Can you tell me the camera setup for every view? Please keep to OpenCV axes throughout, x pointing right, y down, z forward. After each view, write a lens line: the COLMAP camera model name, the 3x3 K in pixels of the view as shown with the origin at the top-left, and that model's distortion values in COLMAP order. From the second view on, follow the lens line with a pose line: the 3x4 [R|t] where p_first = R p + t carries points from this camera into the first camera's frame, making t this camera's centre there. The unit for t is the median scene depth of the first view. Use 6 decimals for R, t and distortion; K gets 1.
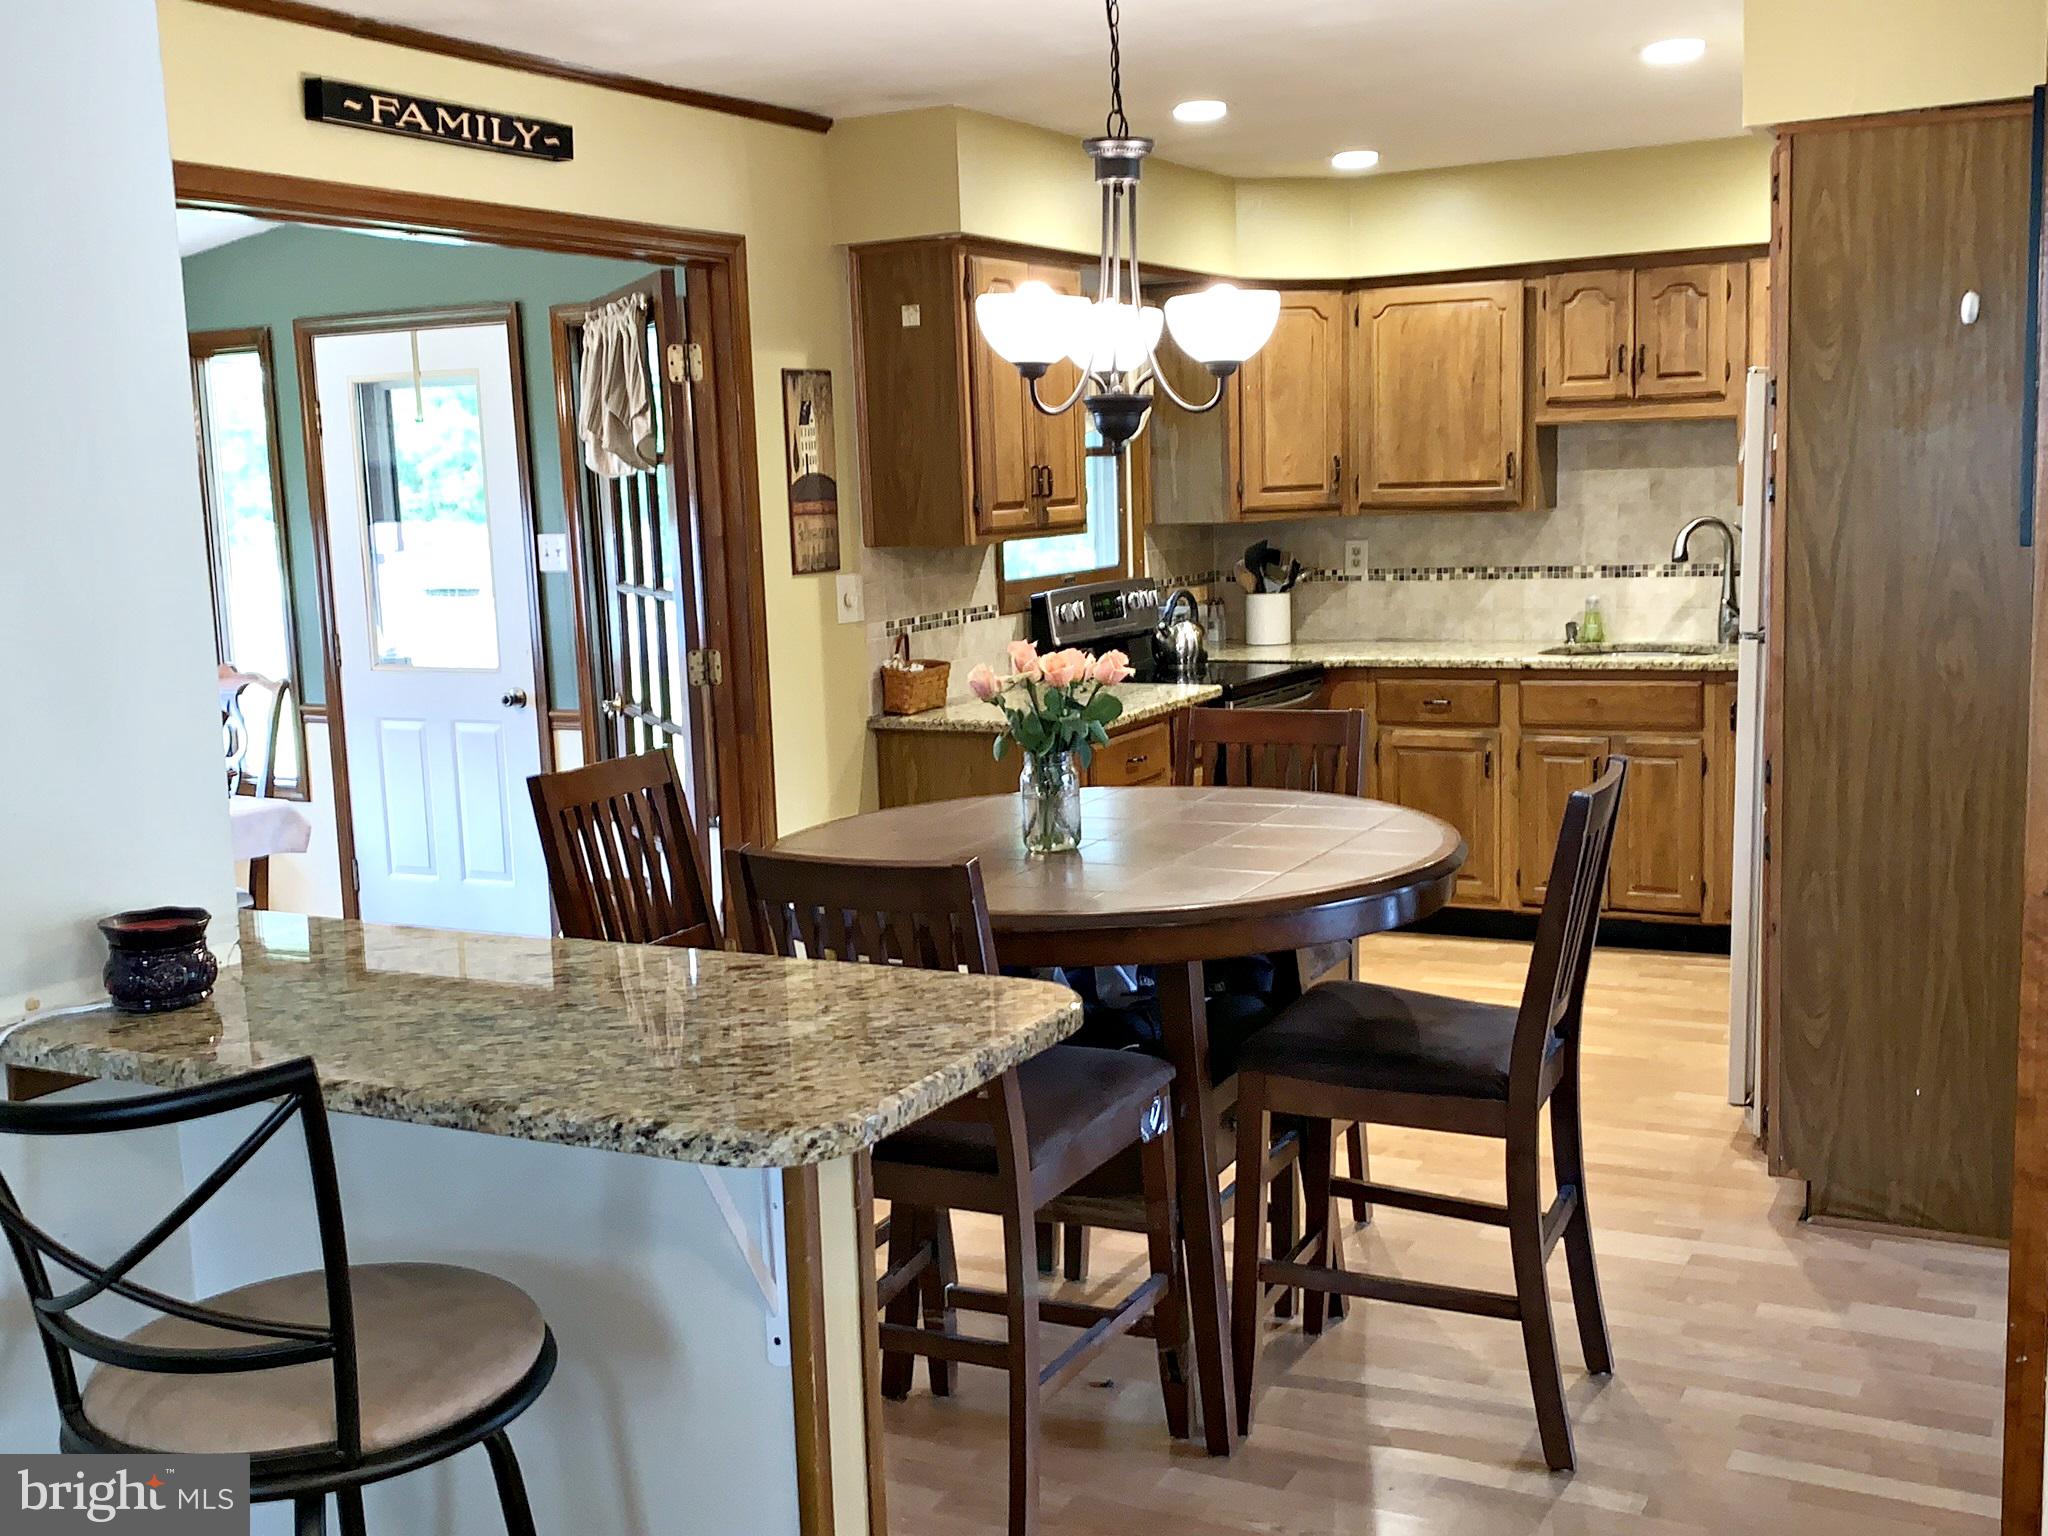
lens RADIAL K [[2138.8, 0, 1012.1], [0, 2138.8, 793.0], [0, 0, 1]] dist [0.040497, 0.000000]
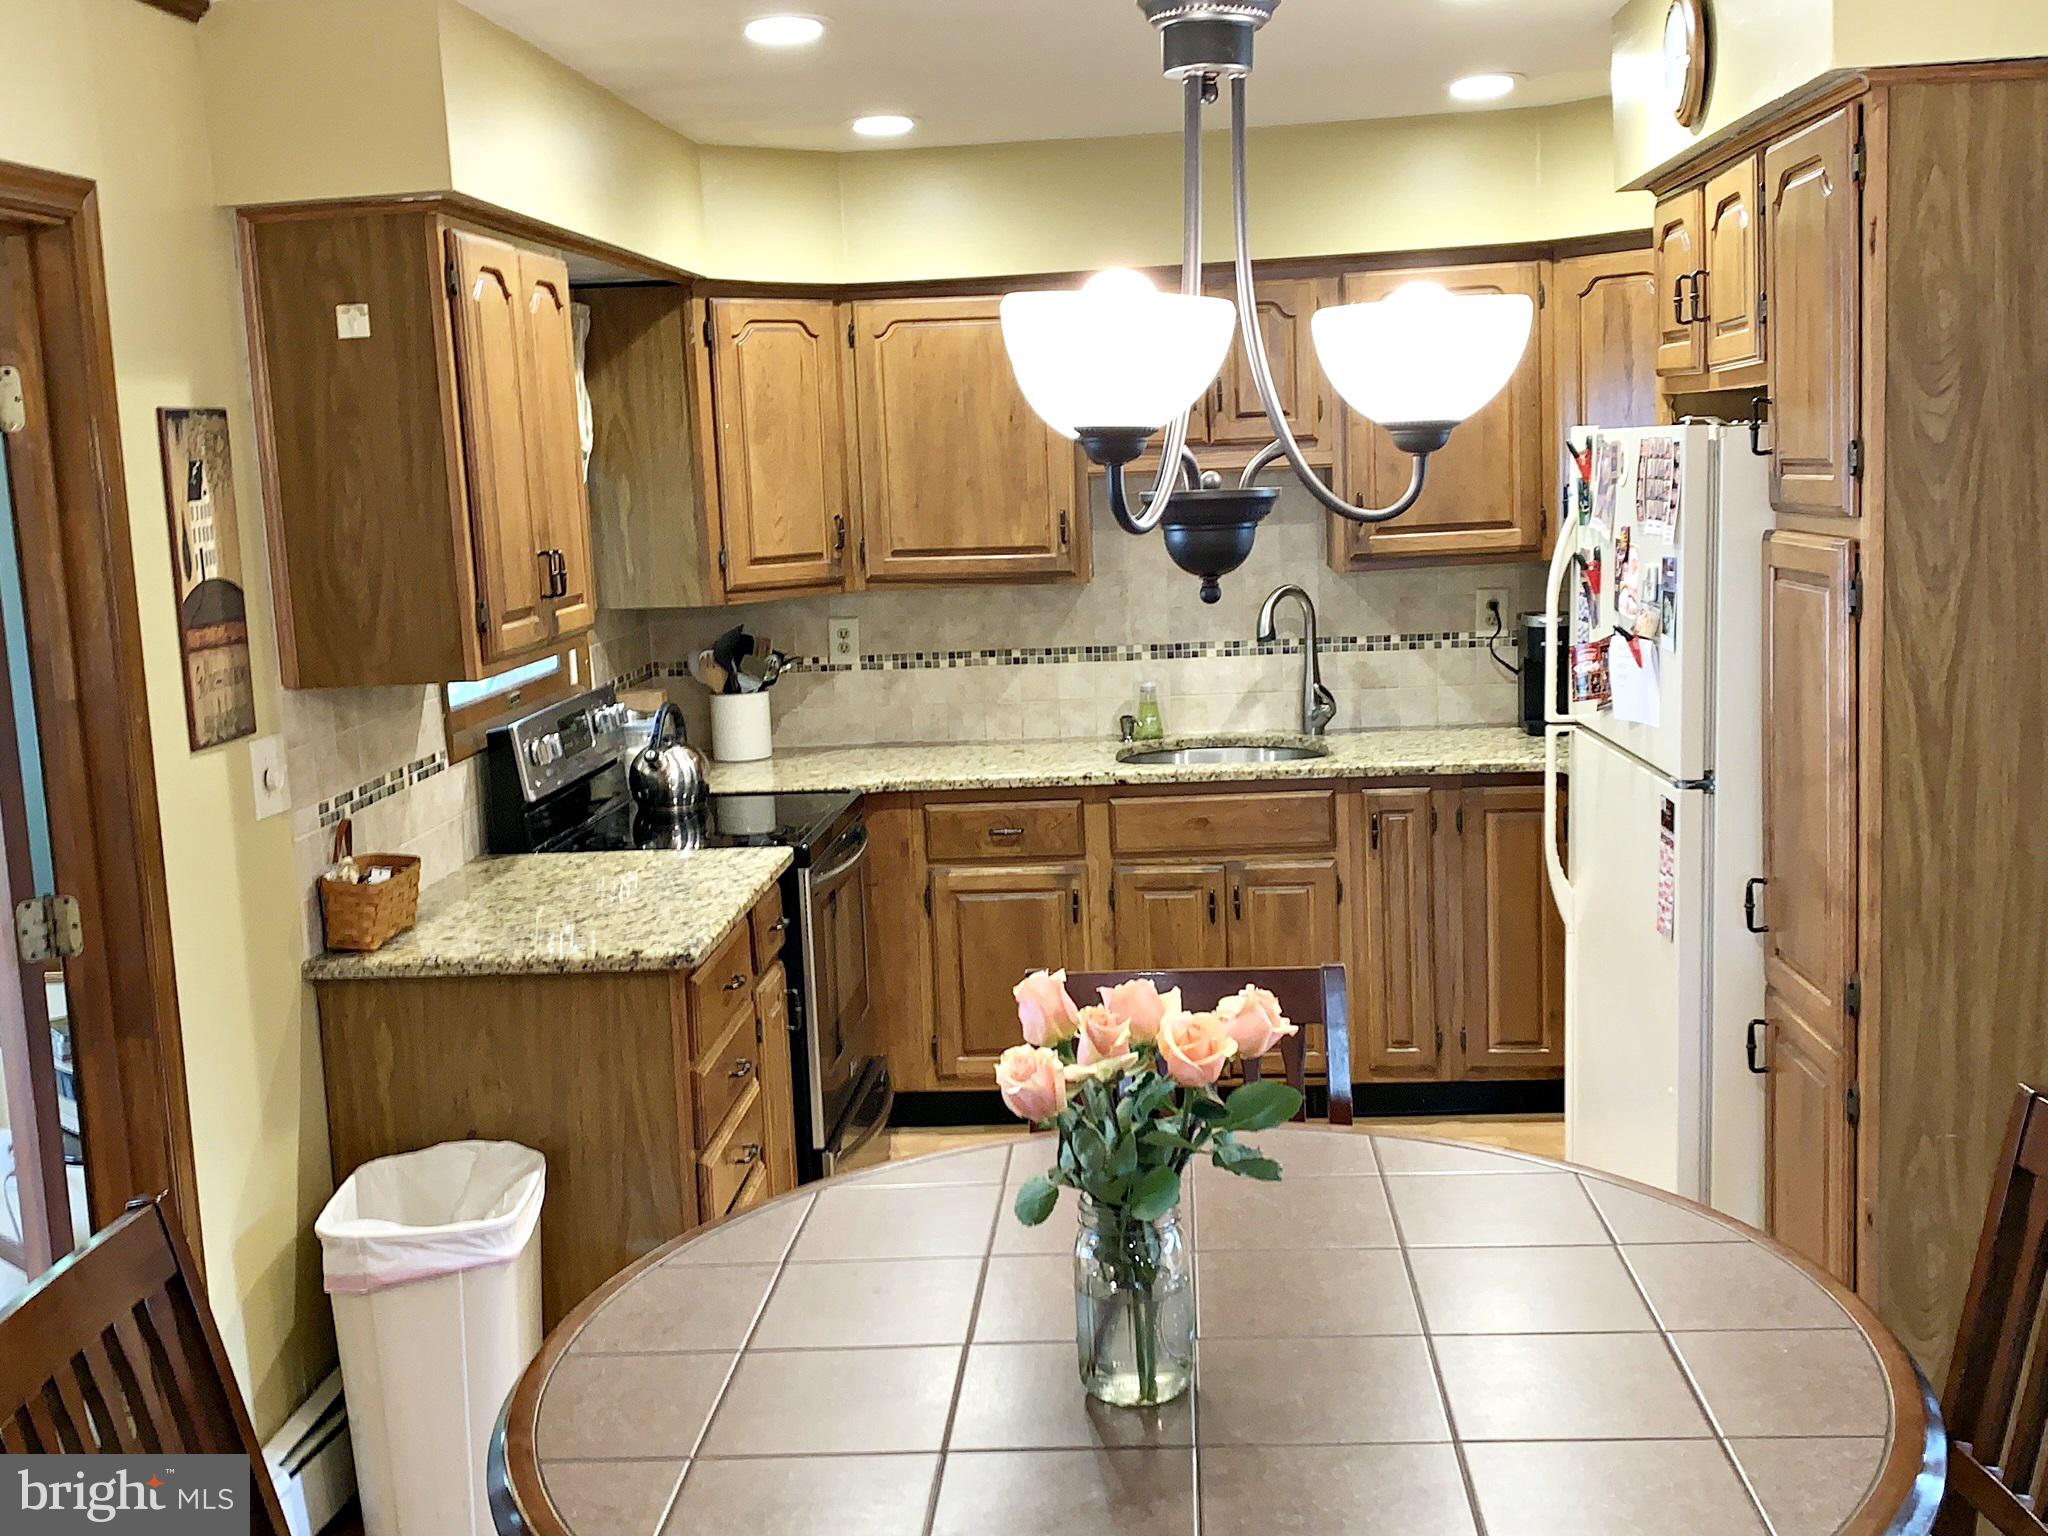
lens RADIAL K [[2138.8, 0, 1021.7], [0, 2138.8, 752.8], [0, 0, 1]] dist [0.040497, 0.000000]
pose [[0.913723, -0.062580, 0.401489, -0.106643], [0.072449, 0.997328, -0.009427, -0.064283], [-0.399826, 0.037701, 0.915815, 0.293021]]
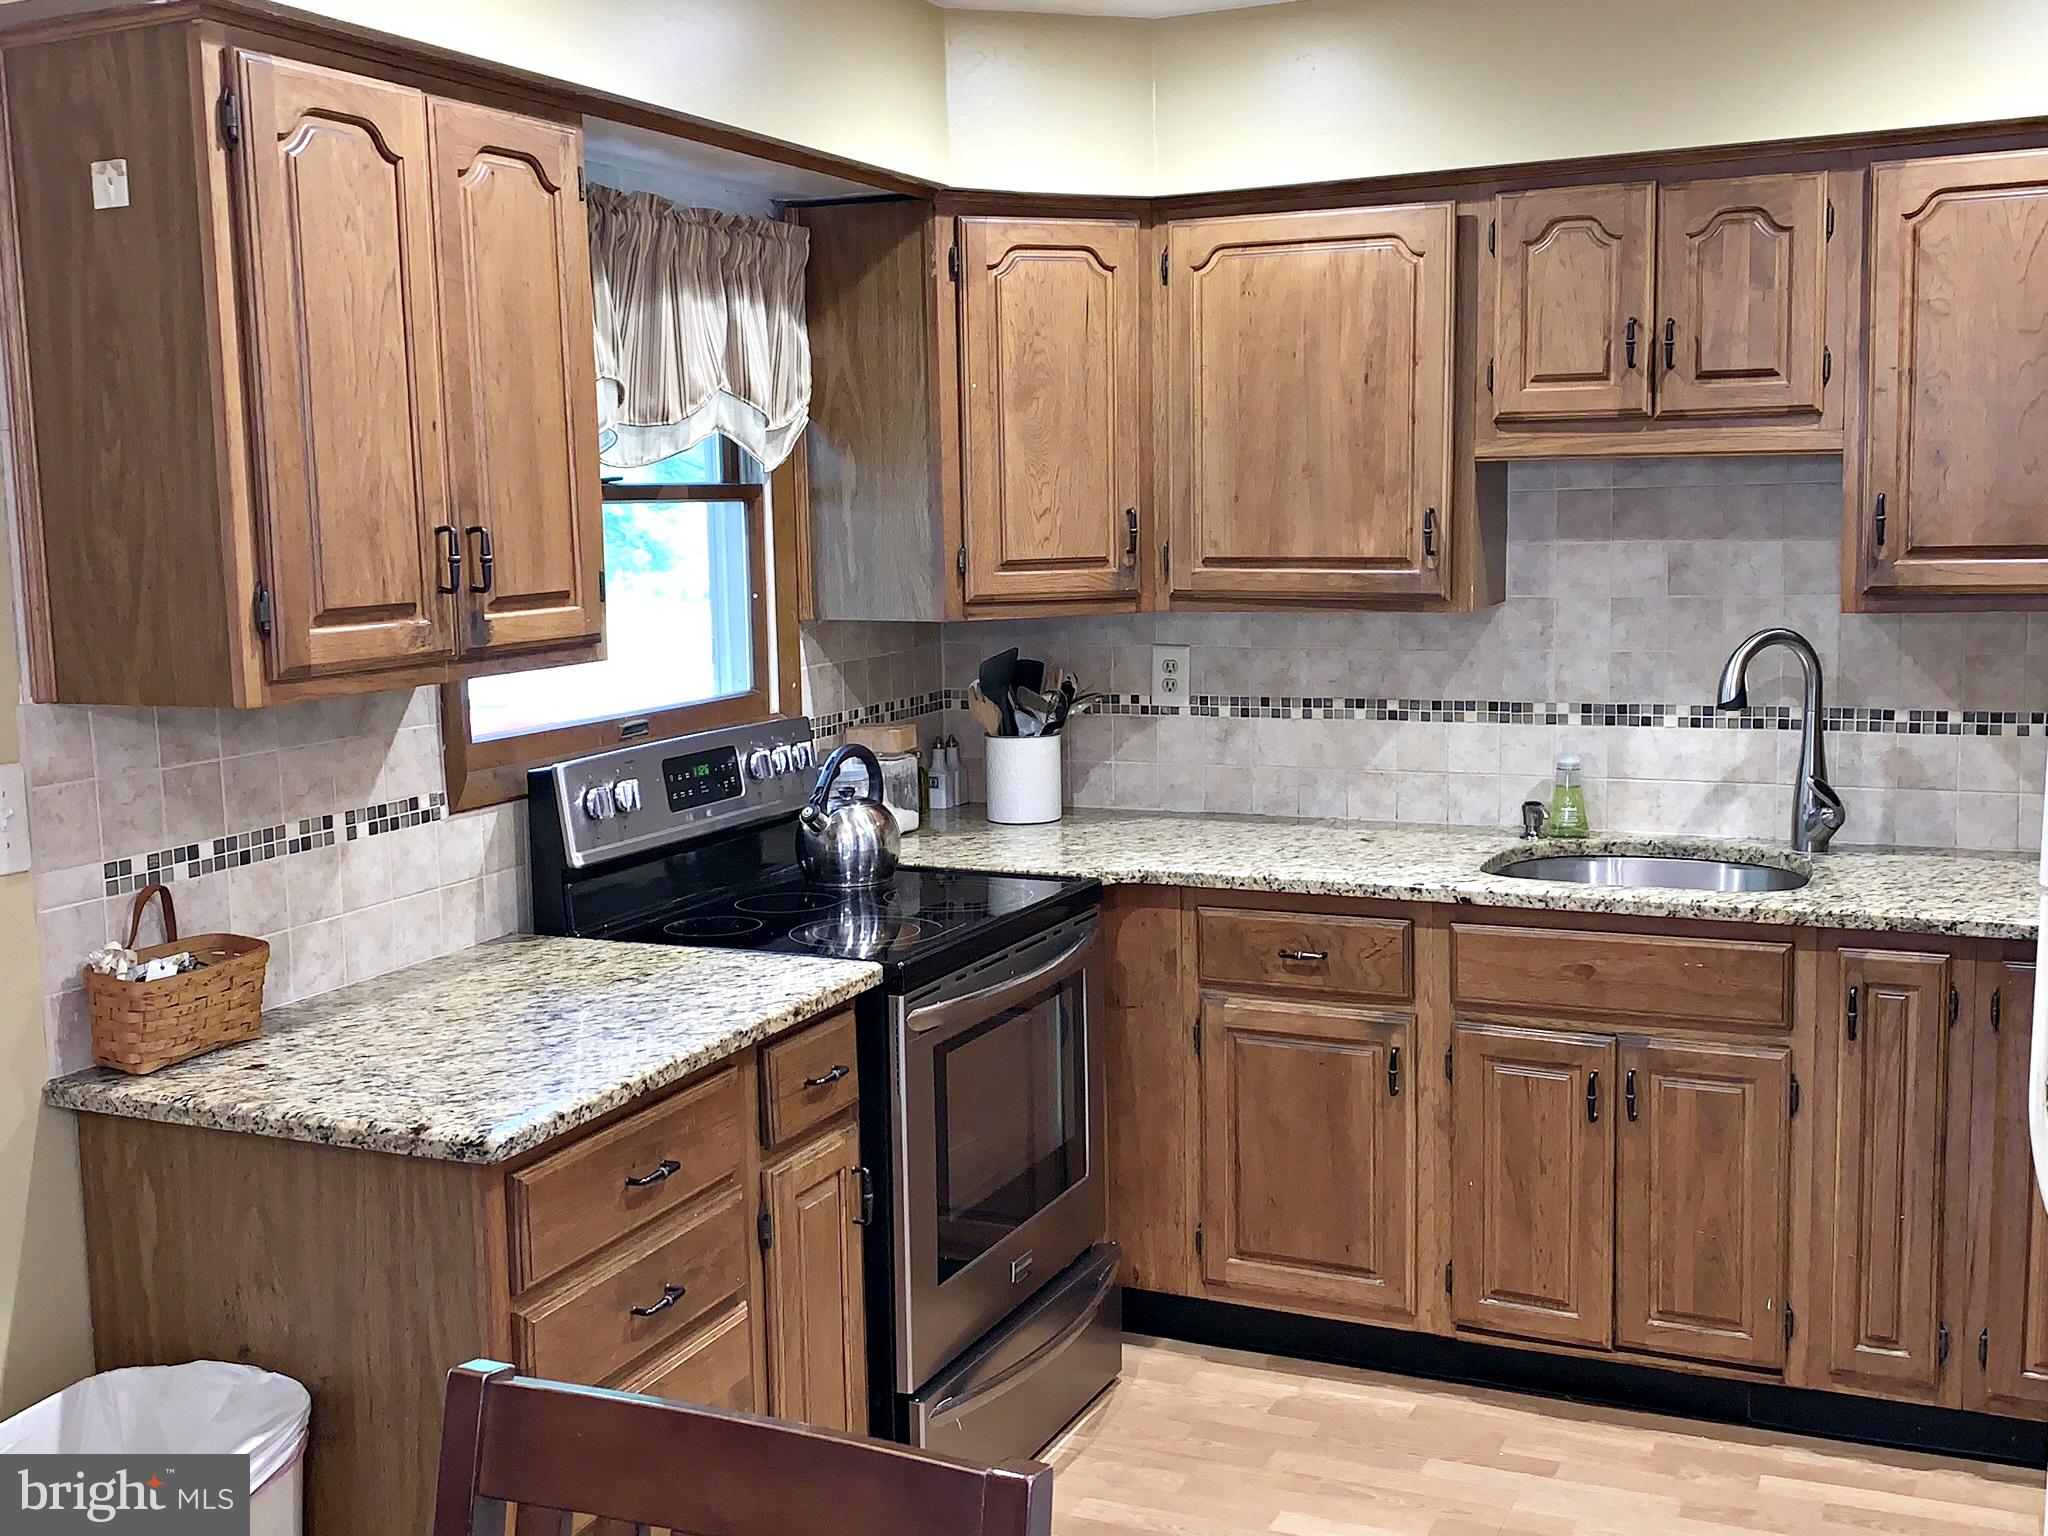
lens RADIAL K [[2138.8, 0, 1034.0], [0, 2138.8, 750.2], [0, 0, 1]] dist [0.040497, 0.000000]
pose [[0.997760, 0.007405, 0.066484, 0.093411], [-0.005224, 0.999445, -0.032912, -0.078003], [-0.066691, 0.032491, 0.997245, 0.458519]]
